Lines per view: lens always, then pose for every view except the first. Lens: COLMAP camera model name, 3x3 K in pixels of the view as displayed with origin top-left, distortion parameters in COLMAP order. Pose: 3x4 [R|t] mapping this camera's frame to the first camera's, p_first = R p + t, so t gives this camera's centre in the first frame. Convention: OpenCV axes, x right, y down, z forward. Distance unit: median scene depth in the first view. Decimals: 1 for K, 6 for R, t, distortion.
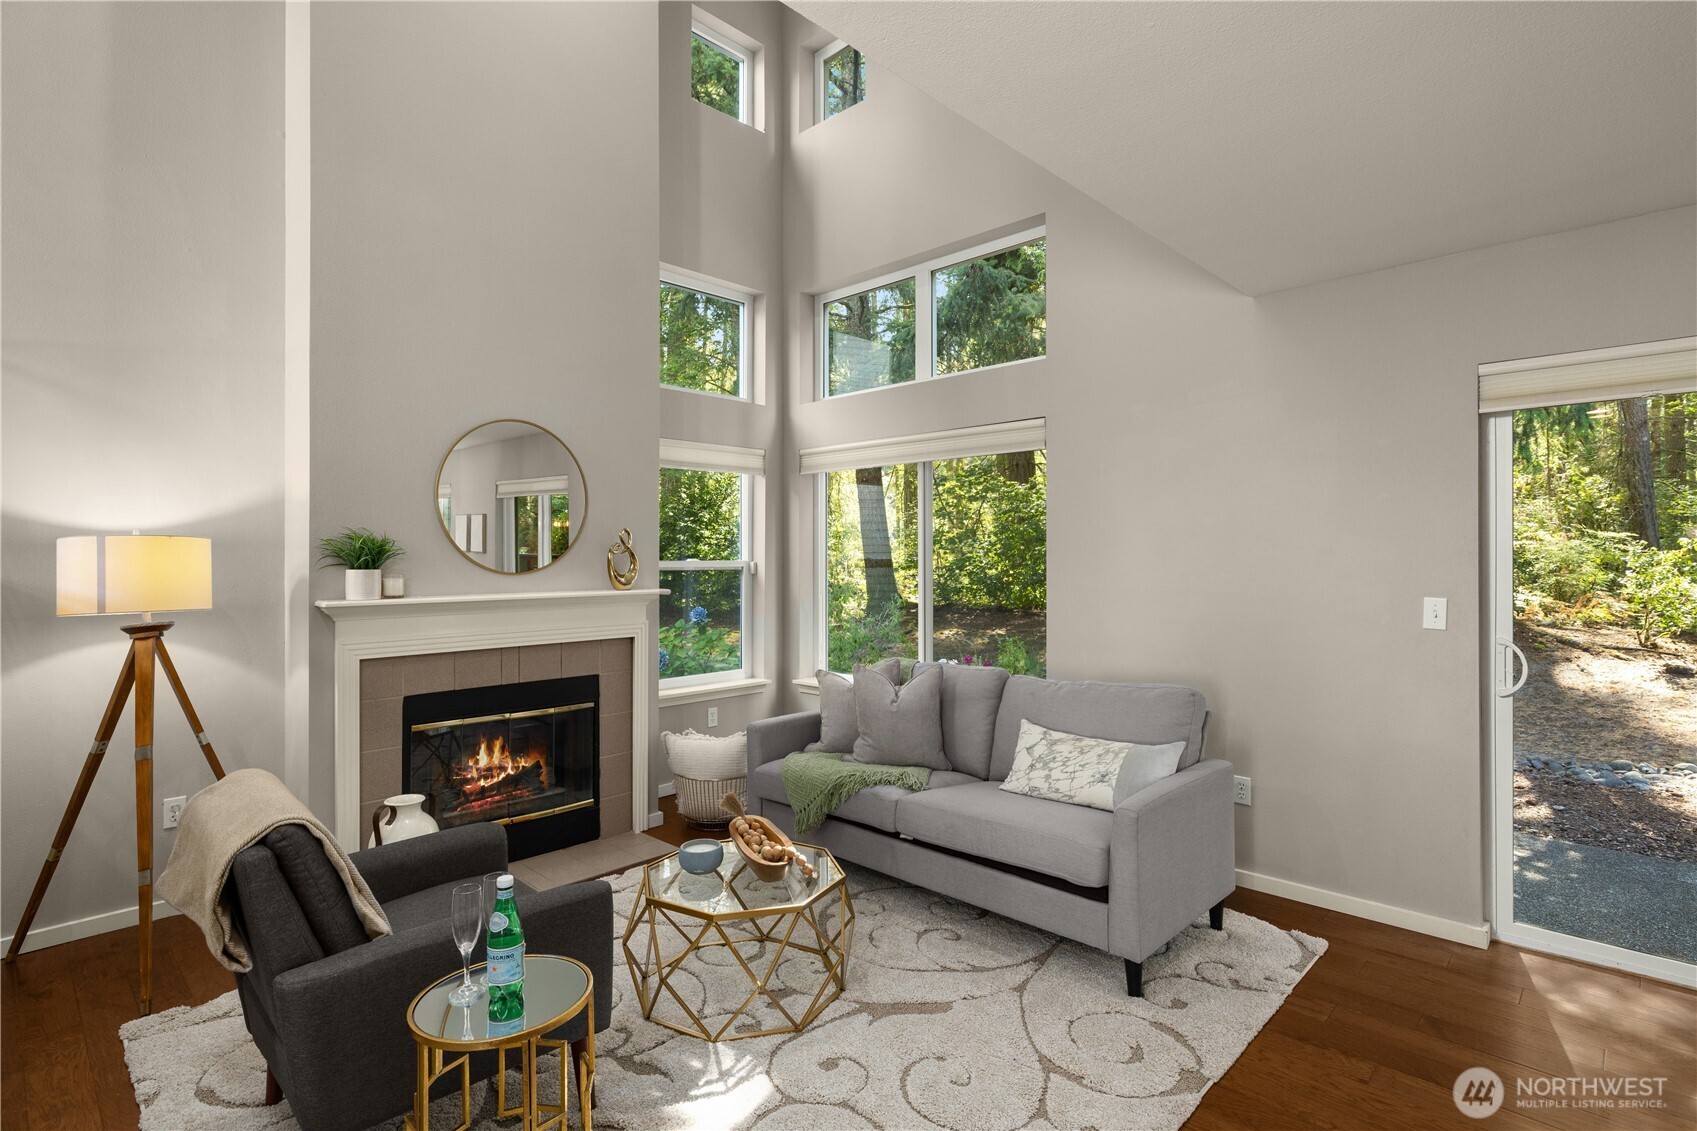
lens RADIAL K [[832.8, 0, 848.5], [0, 832.8, 565.5], [0, 0, 1]] dist [0.002800, 0.000296]
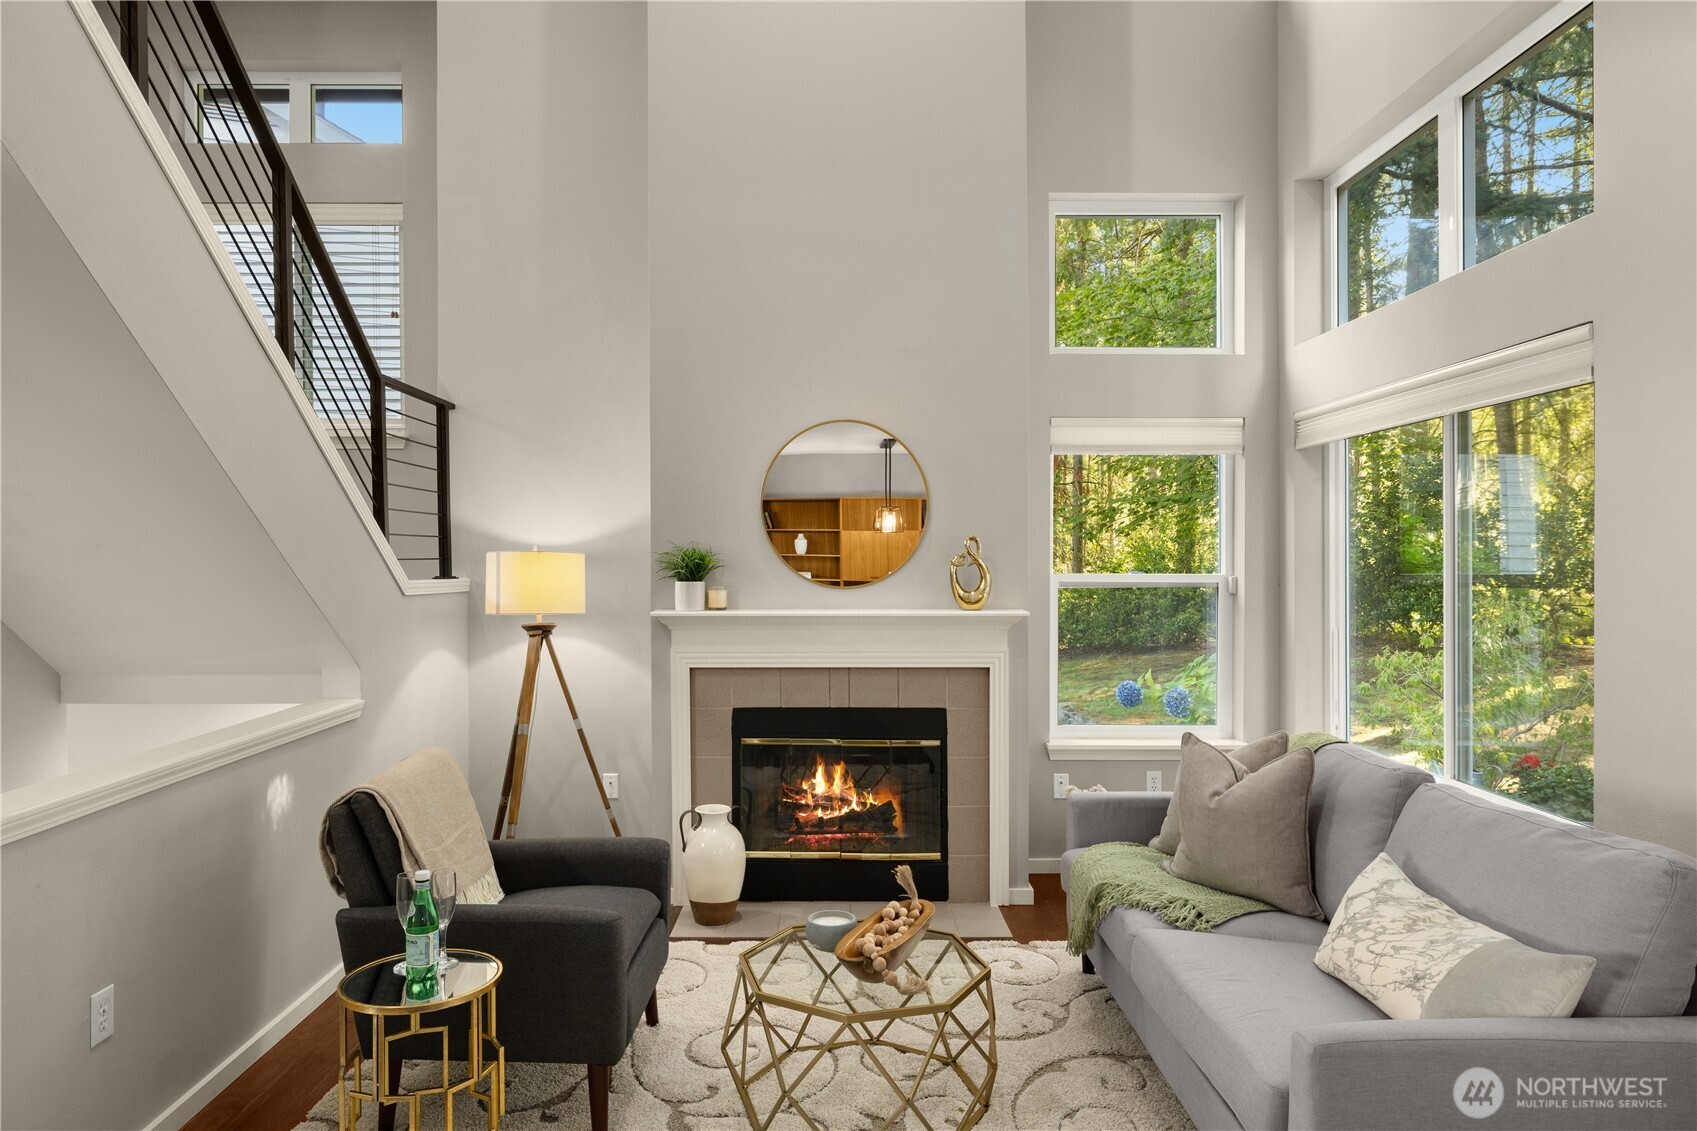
lens RADIAL K [[1076.0, 0, 848.5], [0, 1076.0, 565.5], [0, 0, 1]] dist [0.003415, 0.000530]
pose [[0.697386, 0.009819, -0.716628, 0.474489], [-0.009340, 0.999946, 0.004612, -0.021257], [0.716635, 0.003477, 0.697440, 0.187421]]
